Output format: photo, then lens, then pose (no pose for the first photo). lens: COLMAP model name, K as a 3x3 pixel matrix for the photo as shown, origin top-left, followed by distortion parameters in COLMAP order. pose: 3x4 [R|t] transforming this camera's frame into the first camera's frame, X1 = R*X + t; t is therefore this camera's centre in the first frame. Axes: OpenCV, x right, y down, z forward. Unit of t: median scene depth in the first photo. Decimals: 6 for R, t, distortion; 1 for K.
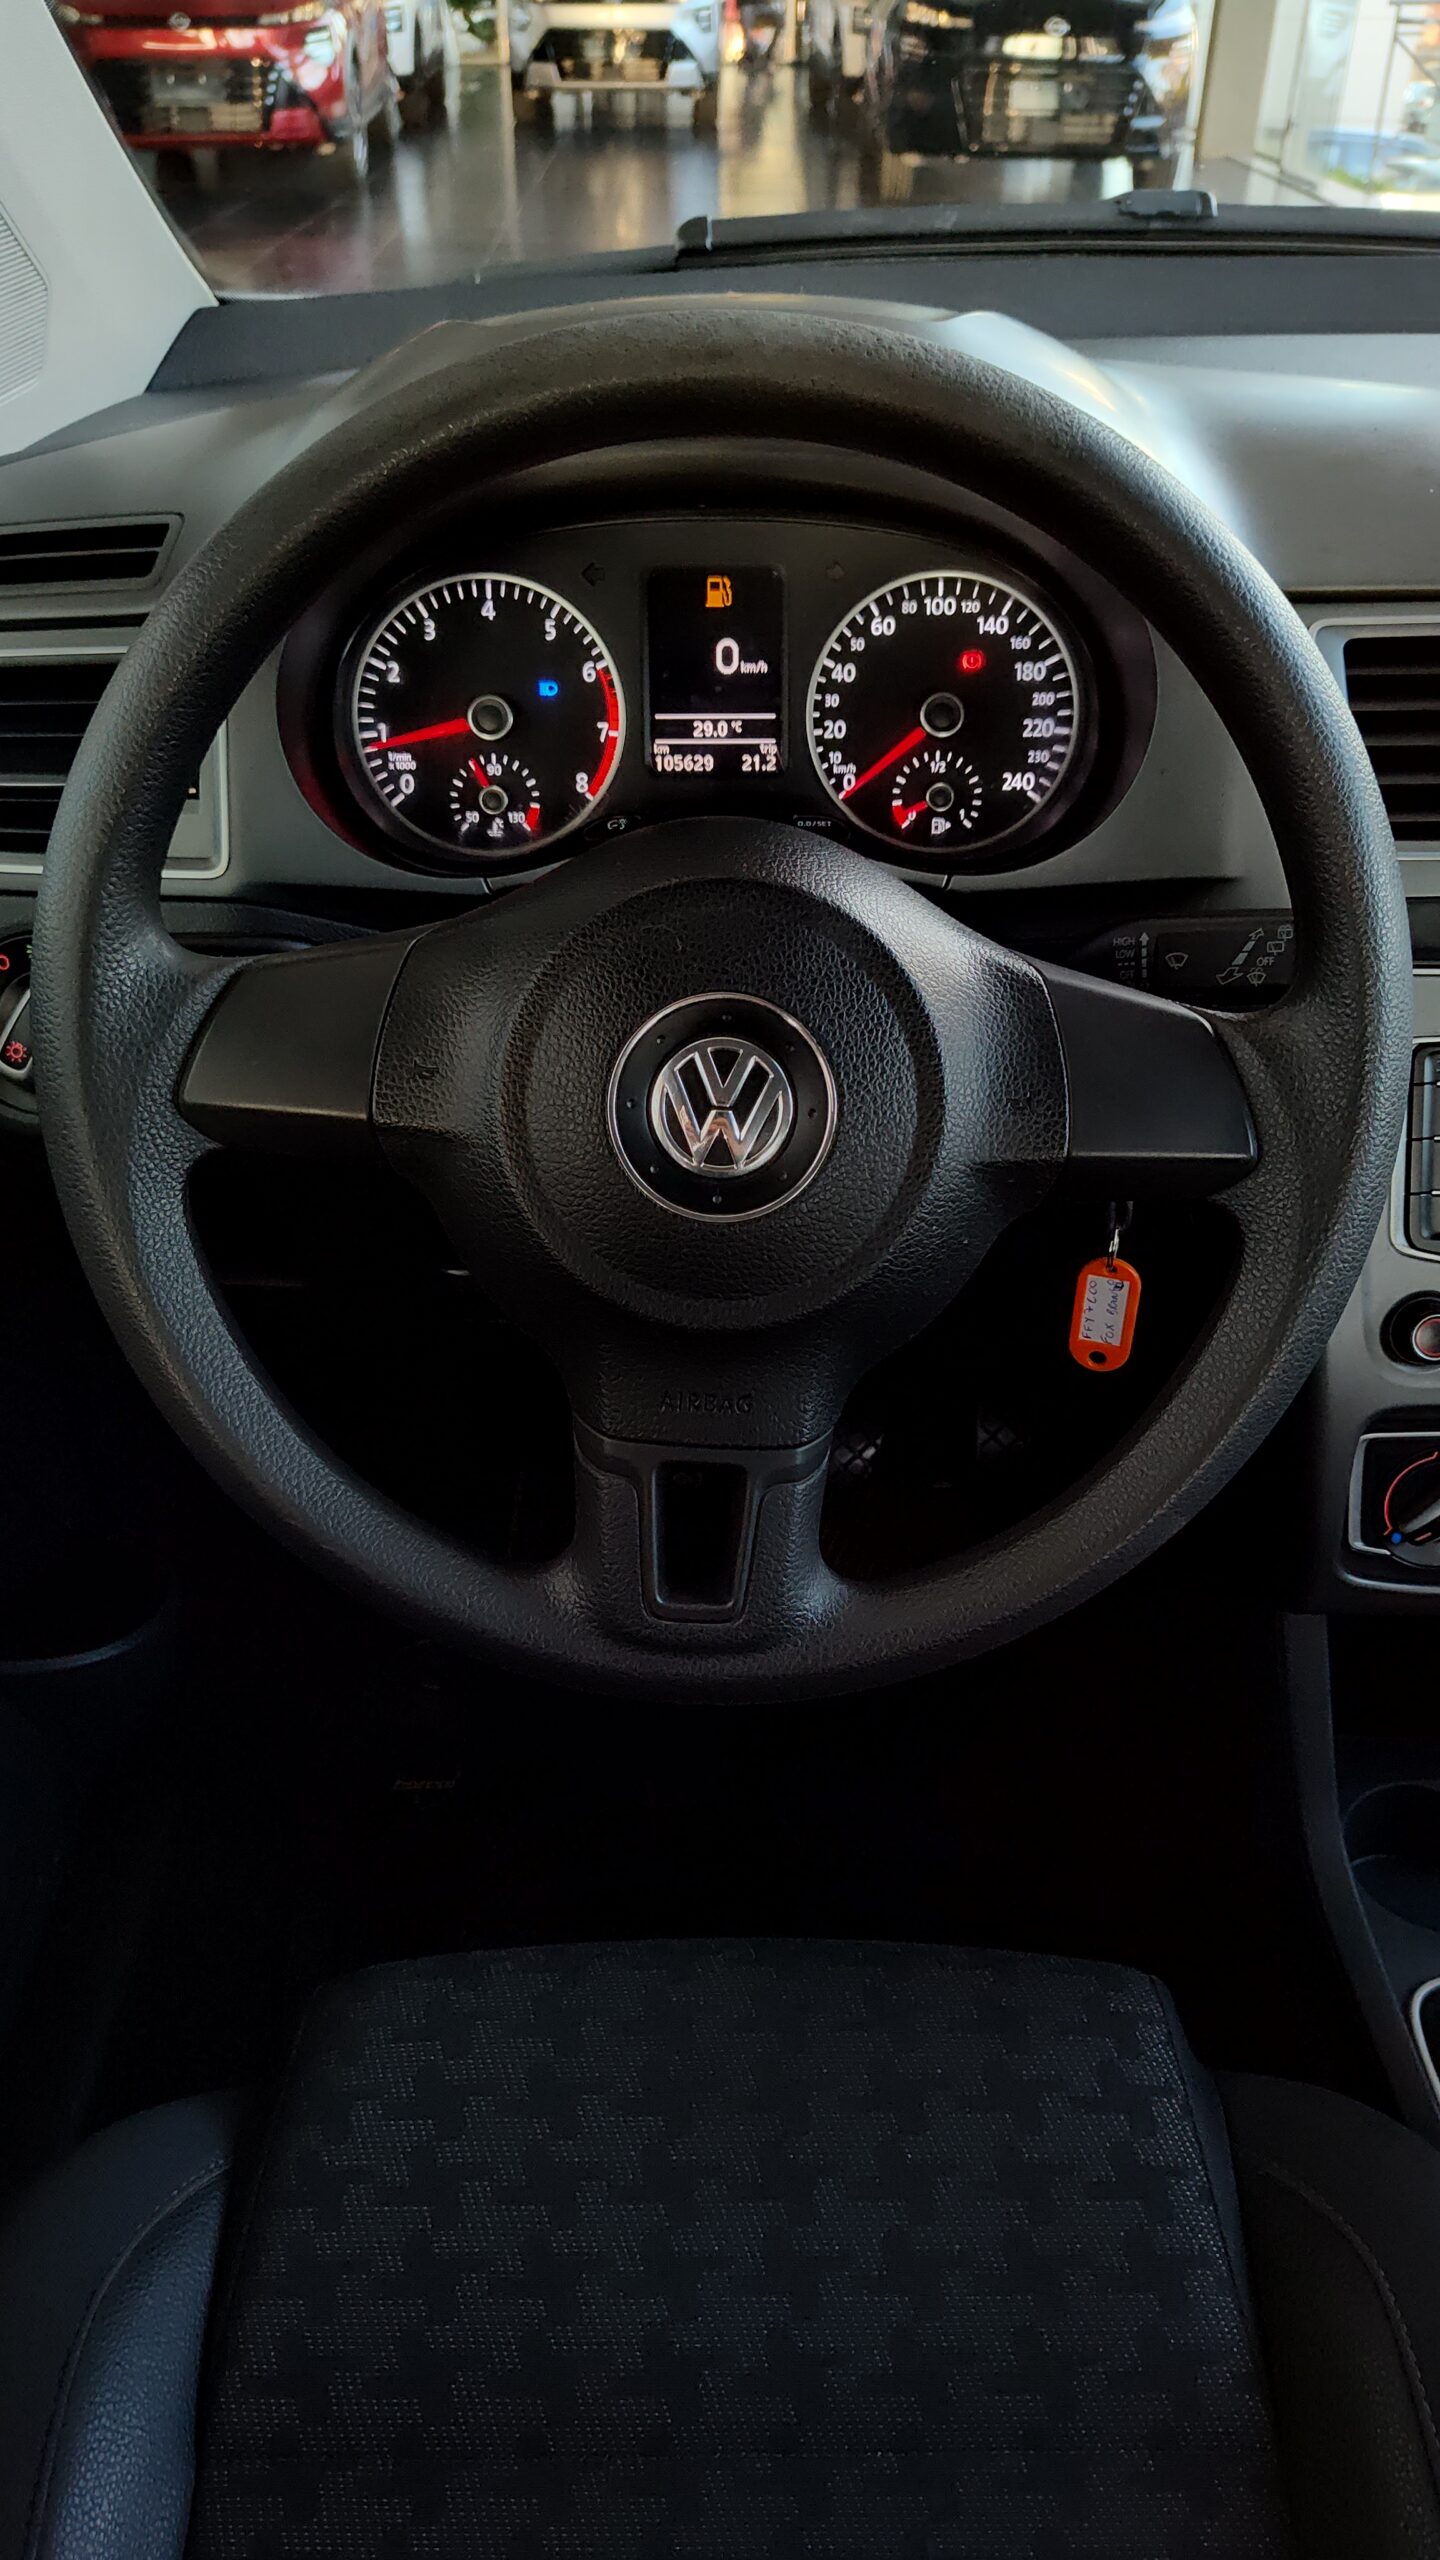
lens RADIAL K [[1762.5, 0, 720.0], [0, 1762.5, 1280.0], [0, 0, 1]] dist [0.038465, -0.037540]
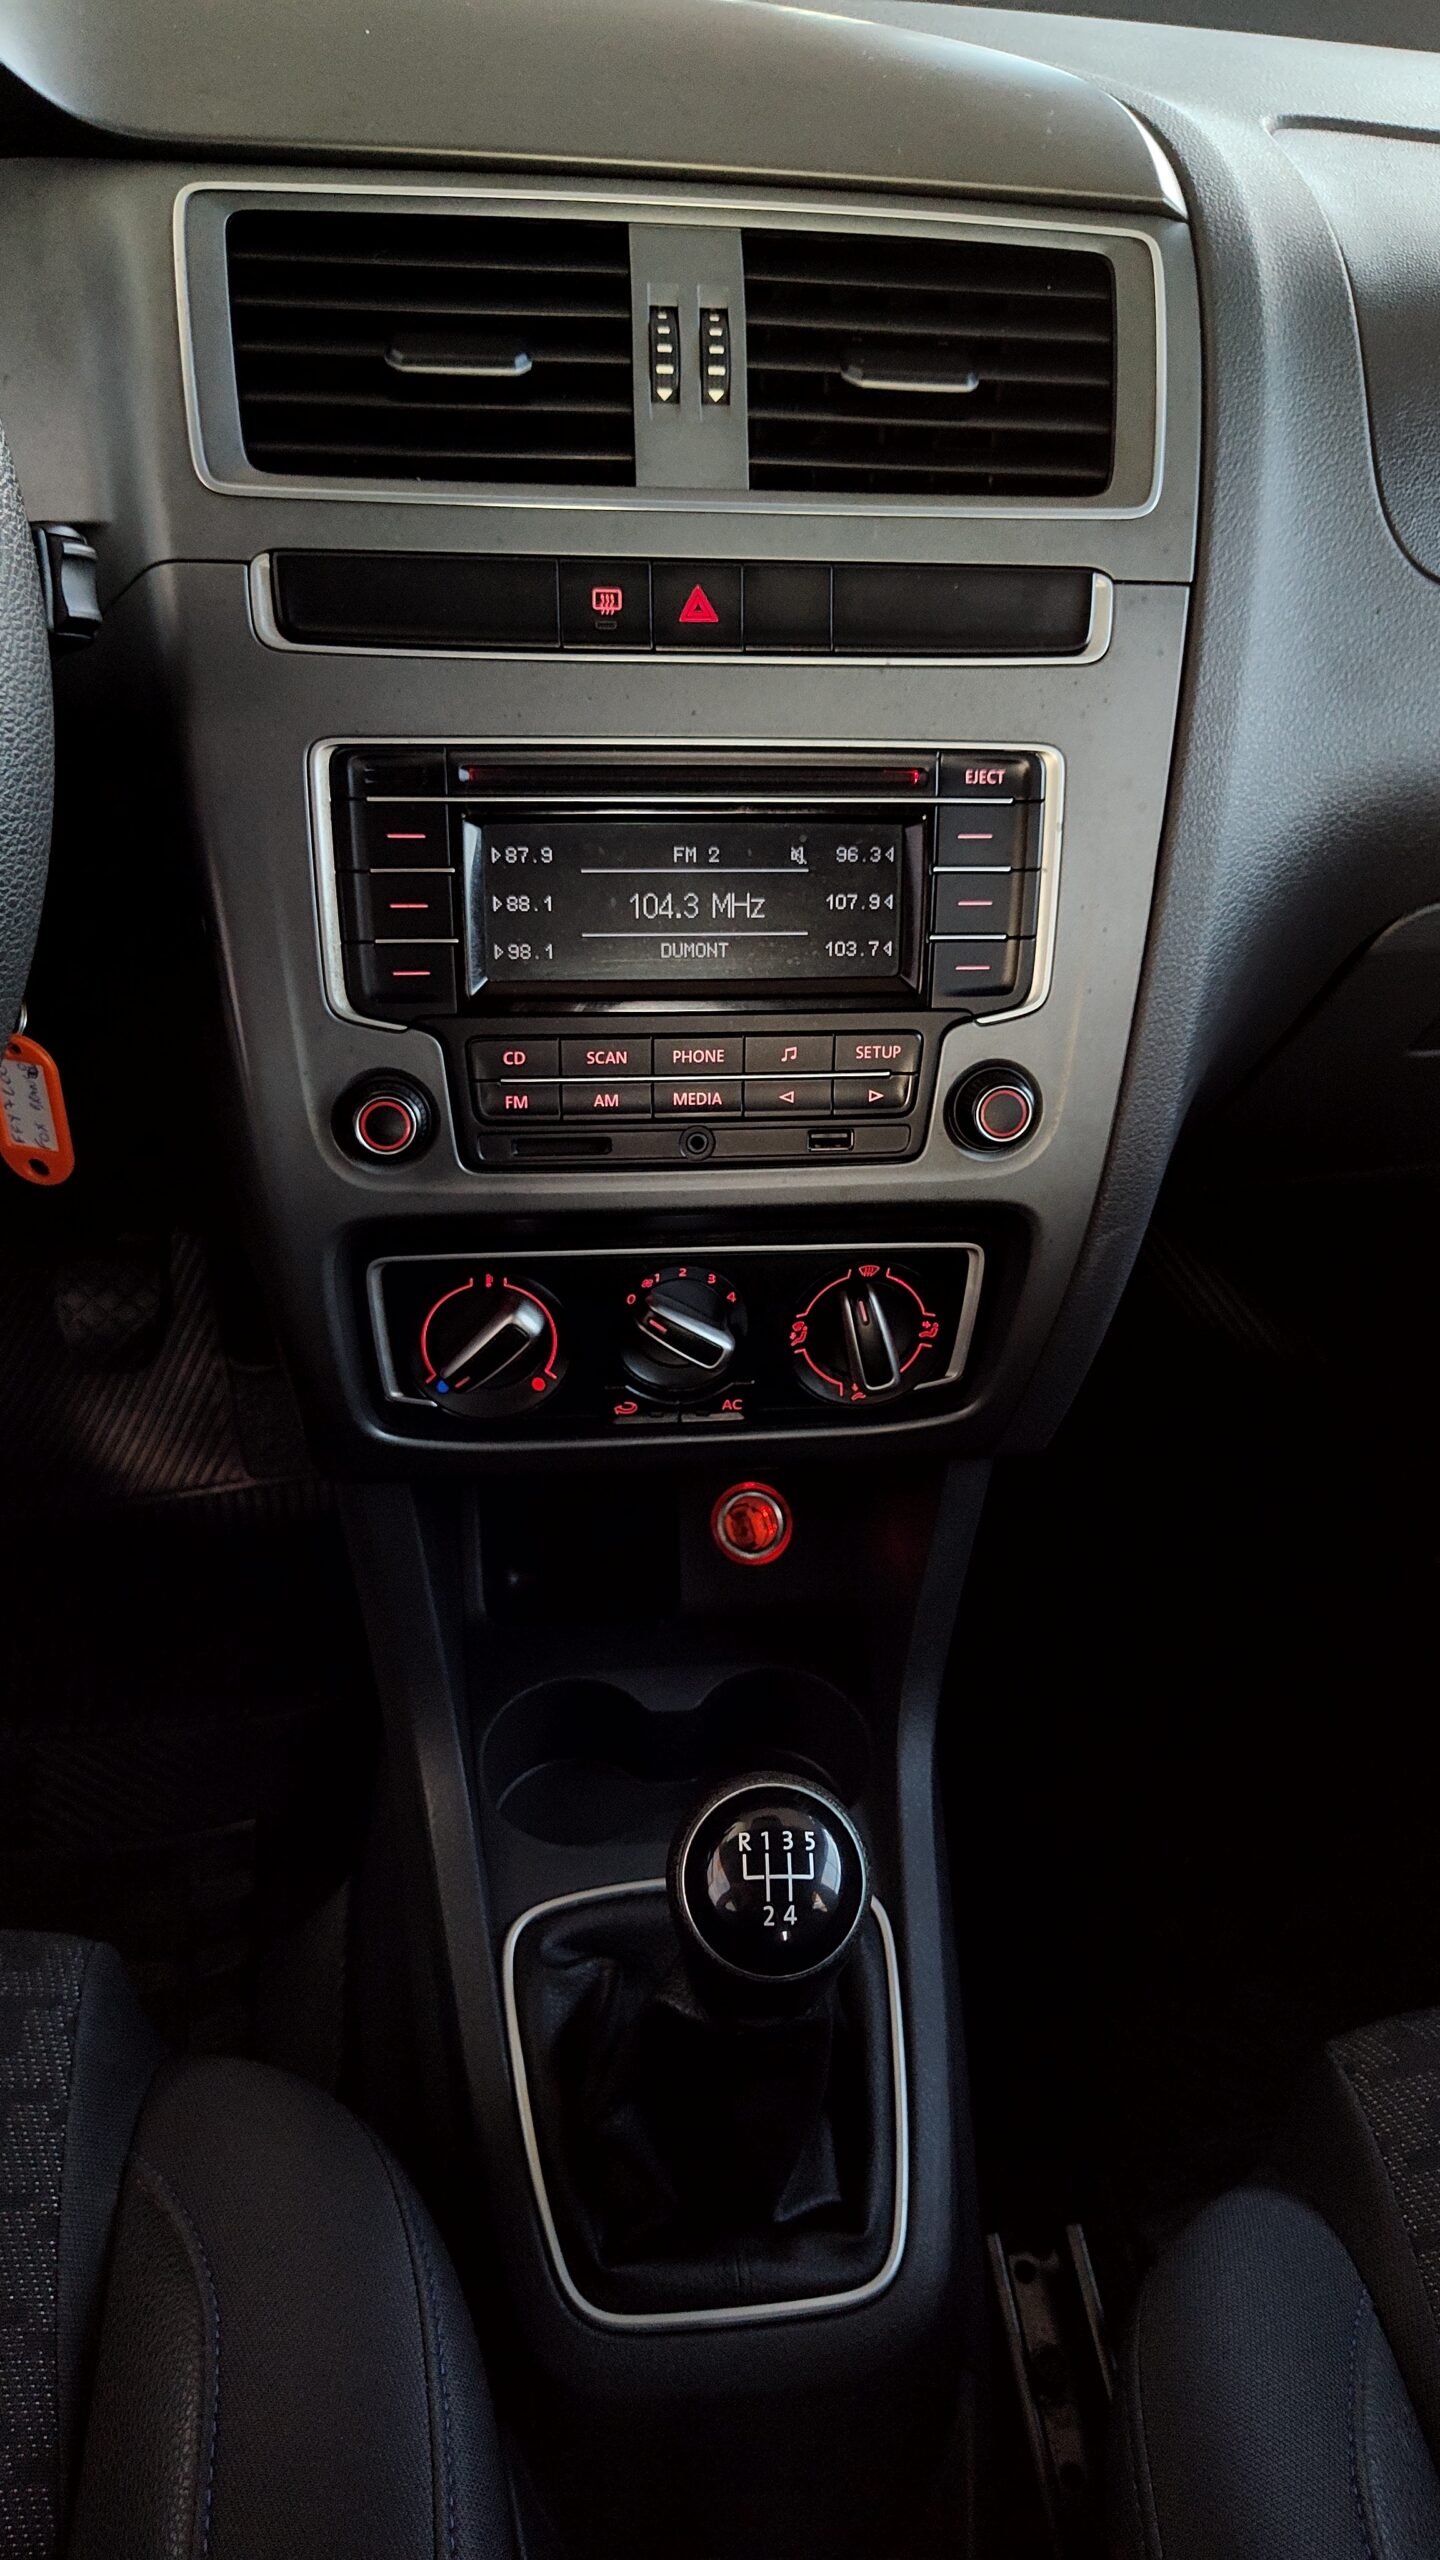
lens RADIAL K [[1748.1, 0, 704.9], [0, 1748.1, 1282.4], [0, 0, 1]] dist [0.000077, 0.000783]
pose [[0.991668, -0.016247, 0.127790, 0.395921], [0.010216, 0.998809, 0.047713, 0.058992], [-0.128413, -0.046010, 0.990653, 0.177779]]
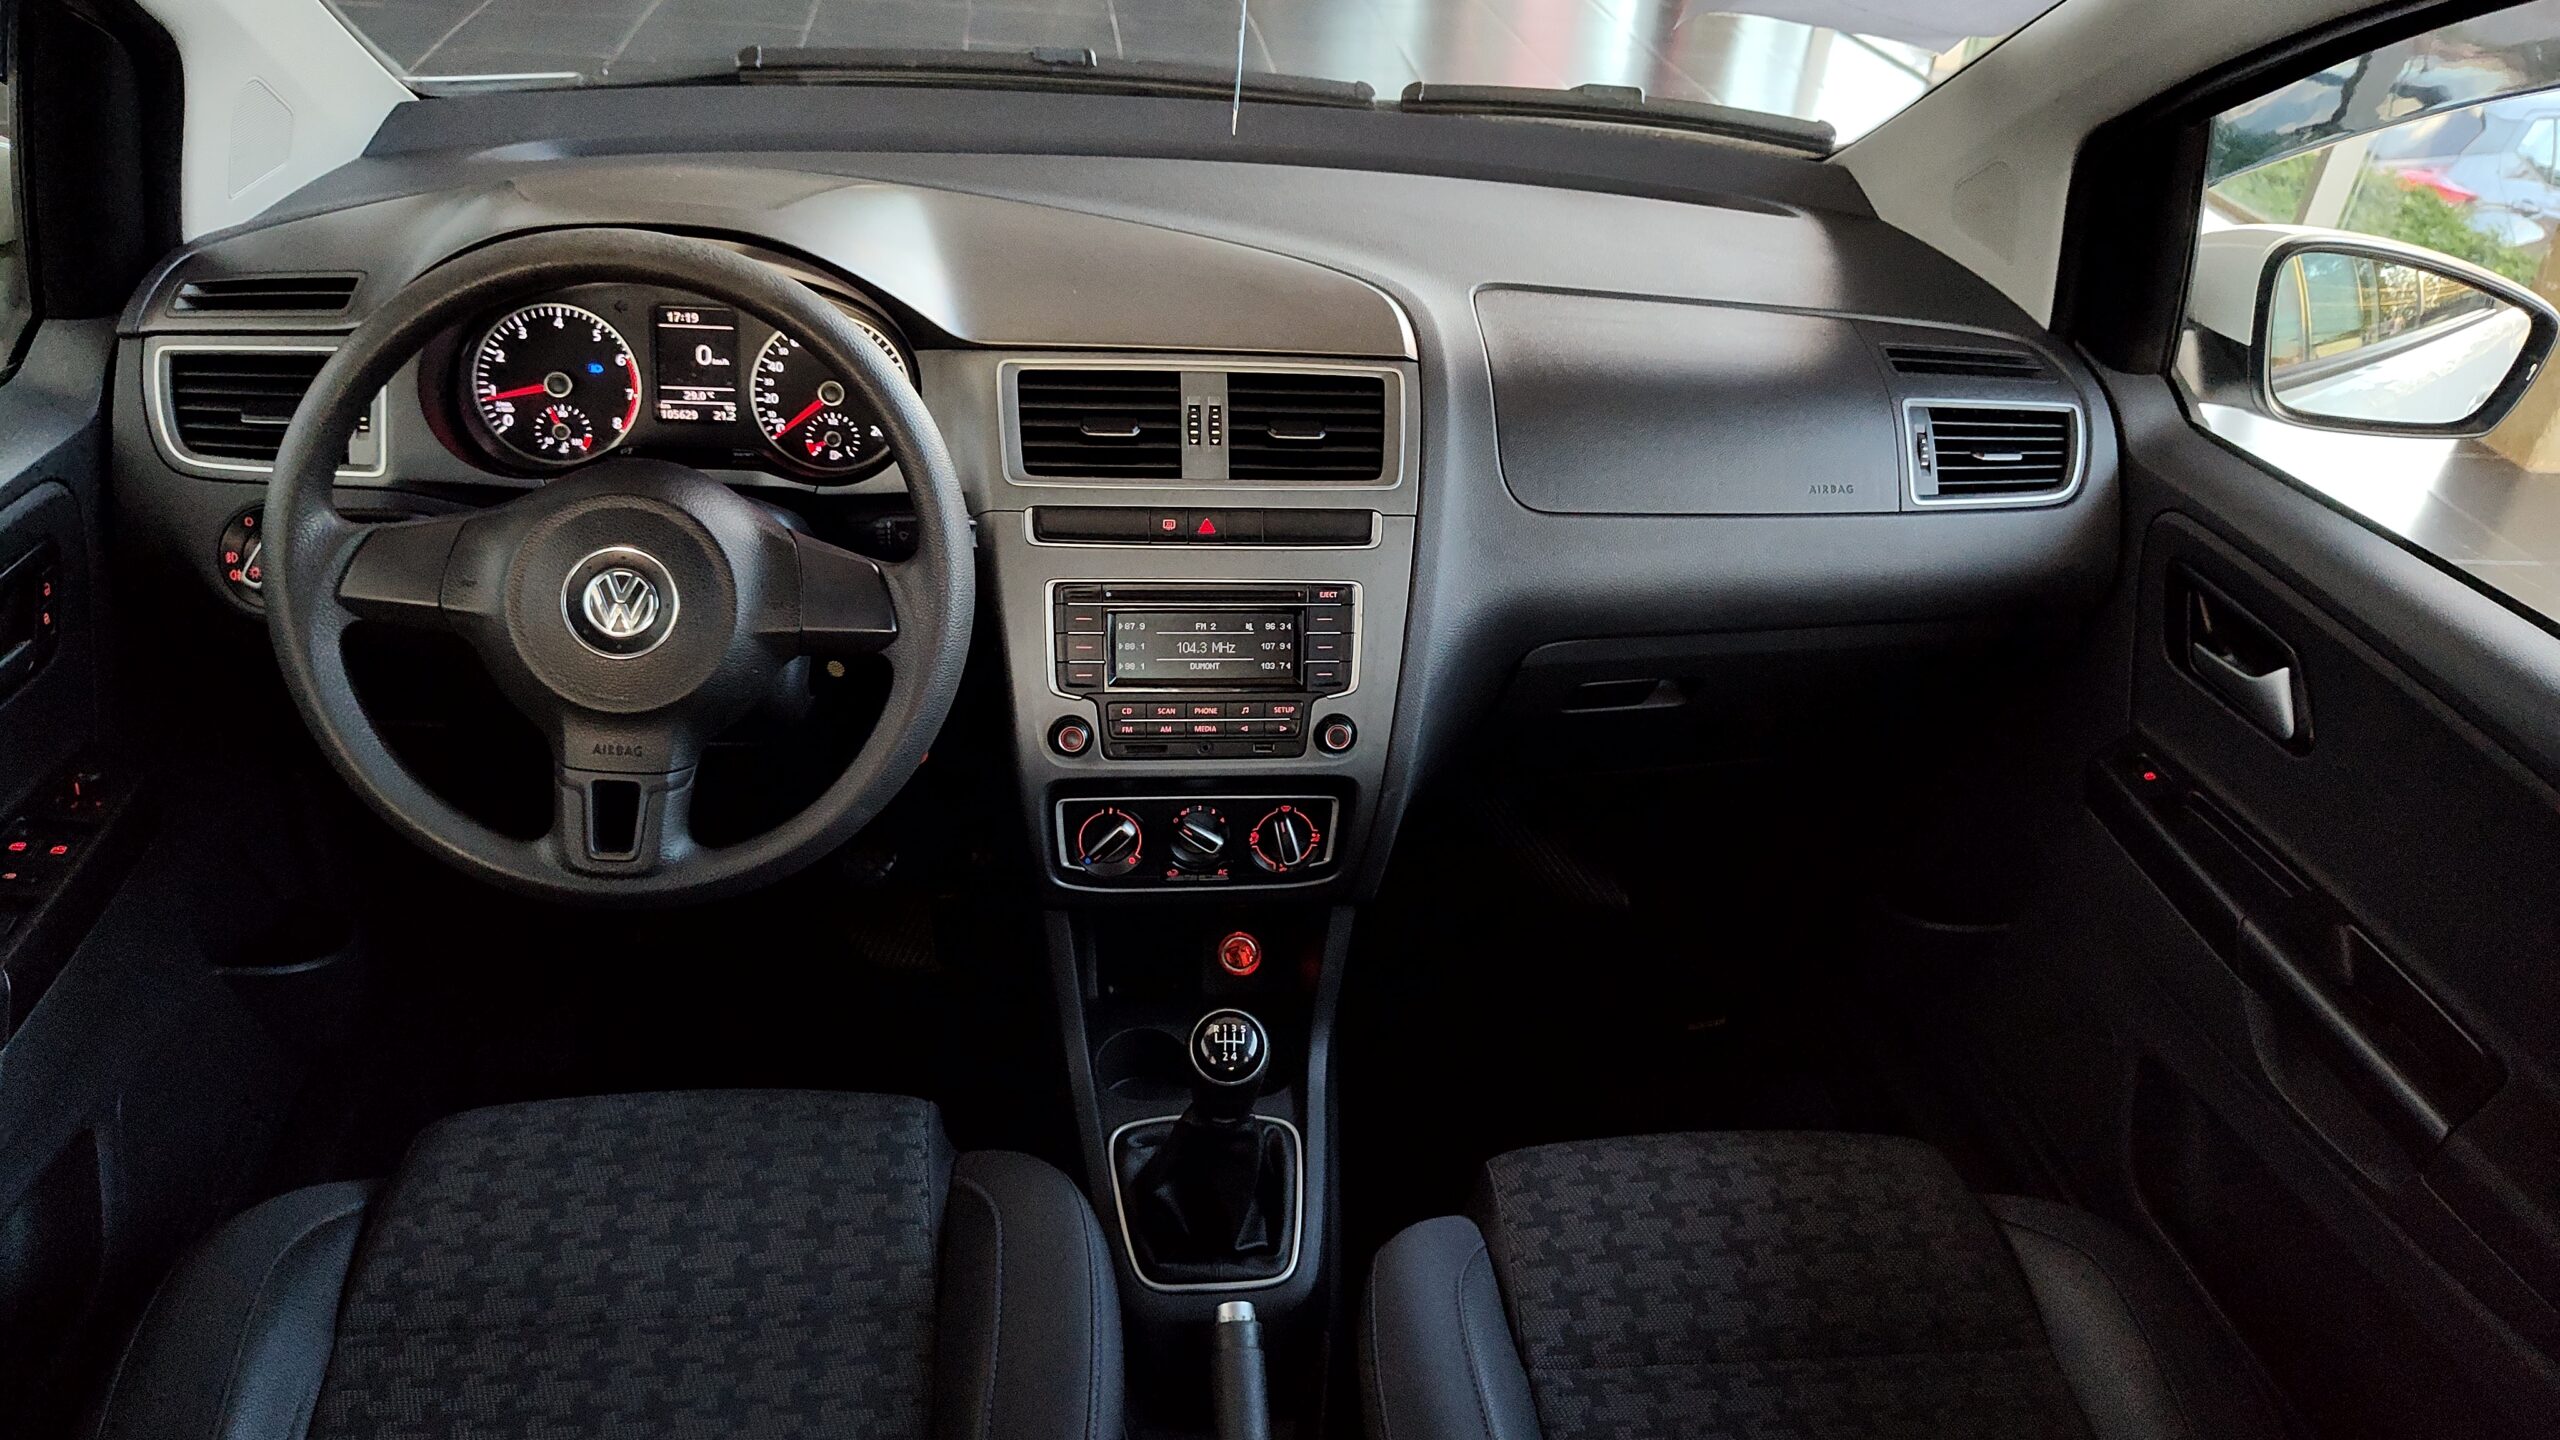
lens RADIAL K [[1775.5, 0, 1285.9], [0, 1775.5, 732.8], [0, 0, 1]] dist [0.041802, -0.000179]
pose [[0.990298, 0.007360, 0.138768, 0.327426], [0.000446, 0.998423, -0.056140, 0.116130], [-0.138962, 0.055658, 0.988732, -0.790231]]
